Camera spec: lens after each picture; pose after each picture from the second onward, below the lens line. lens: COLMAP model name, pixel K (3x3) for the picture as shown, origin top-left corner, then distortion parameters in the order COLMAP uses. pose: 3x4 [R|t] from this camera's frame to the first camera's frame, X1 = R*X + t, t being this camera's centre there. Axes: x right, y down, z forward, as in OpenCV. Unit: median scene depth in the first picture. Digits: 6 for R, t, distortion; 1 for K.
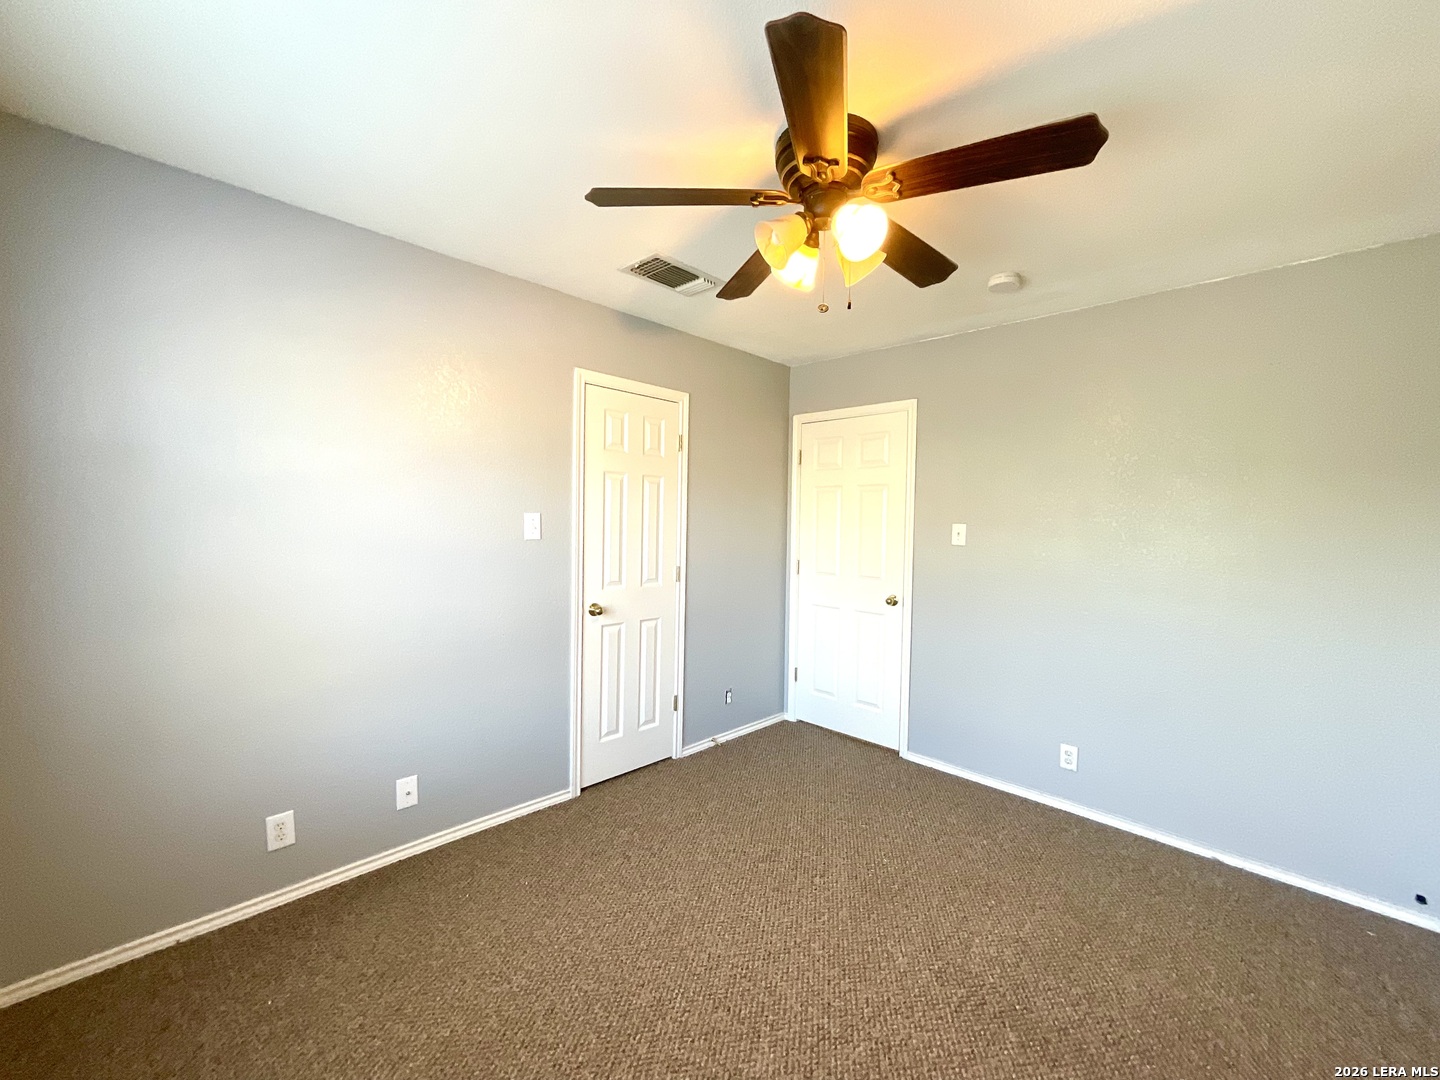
lens RADIAL K [[579.3, 0, 719.9], [0, 579.3, 543.2], [0, 0, 1]] dist [0.000812, 0.000716]
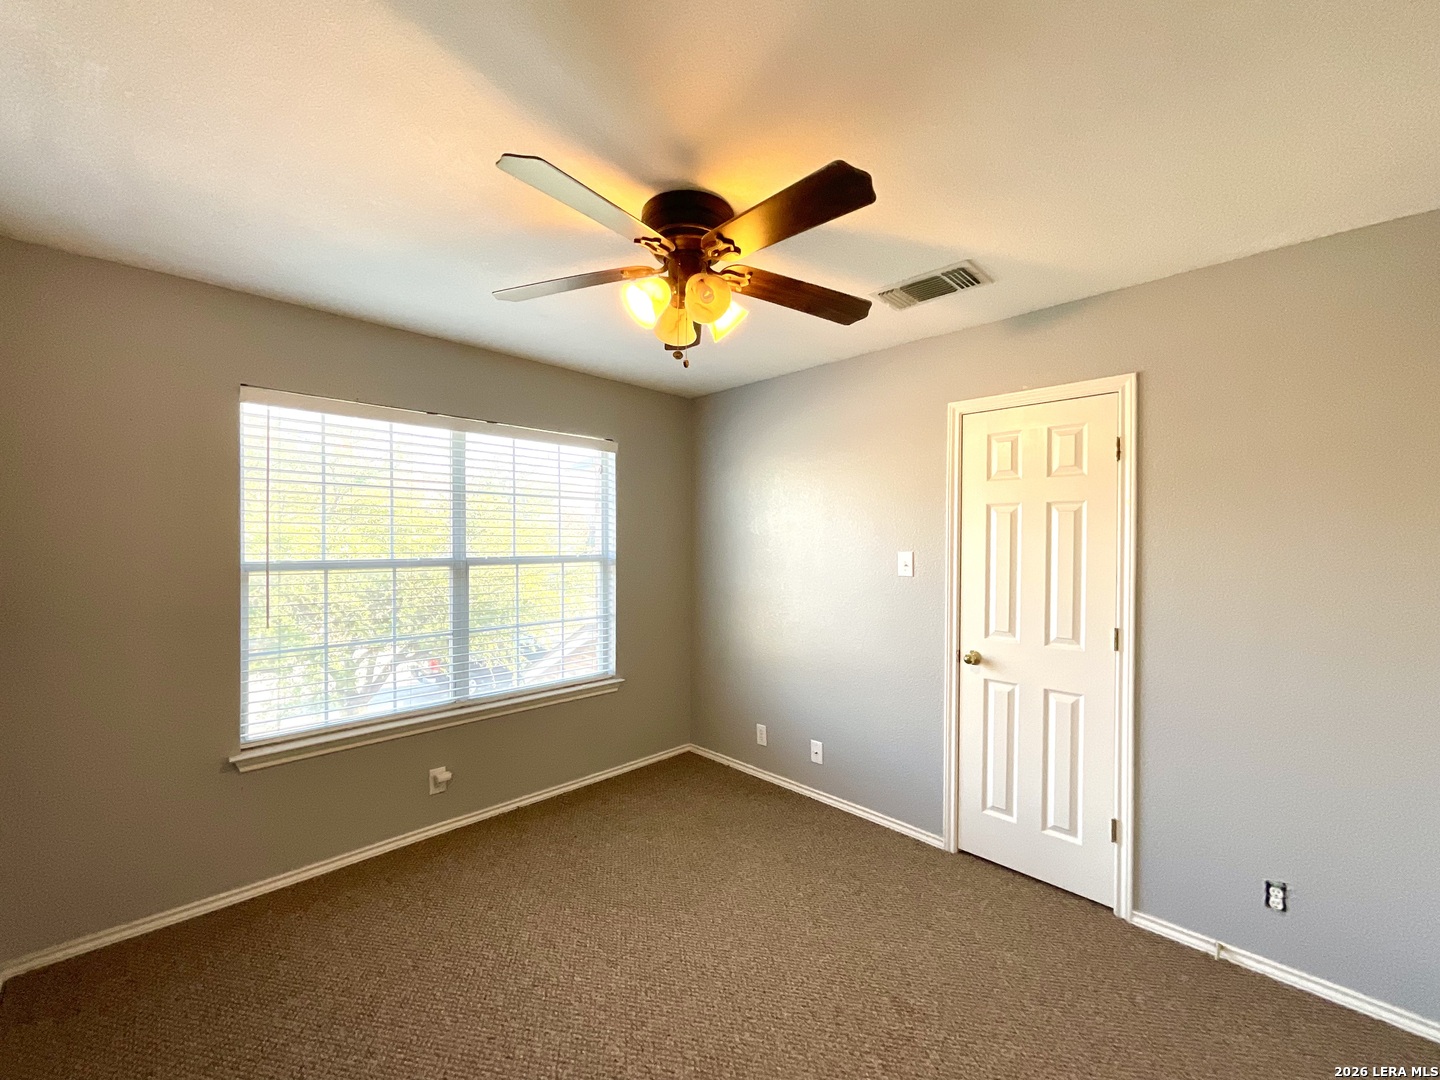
lens RADIAL K [[579.3, 0, 719.9], [0, 579.3, 543.2], [0, 0, 1]] dist [0.000812, 0.000716]
pose [[0.001019, -0.015917, -0.999873, 0.688745], [-0.048028, 0.998719, -0.015948, -0.030671], [0.998845, 0.048038, 0.000253, 0.592403]]
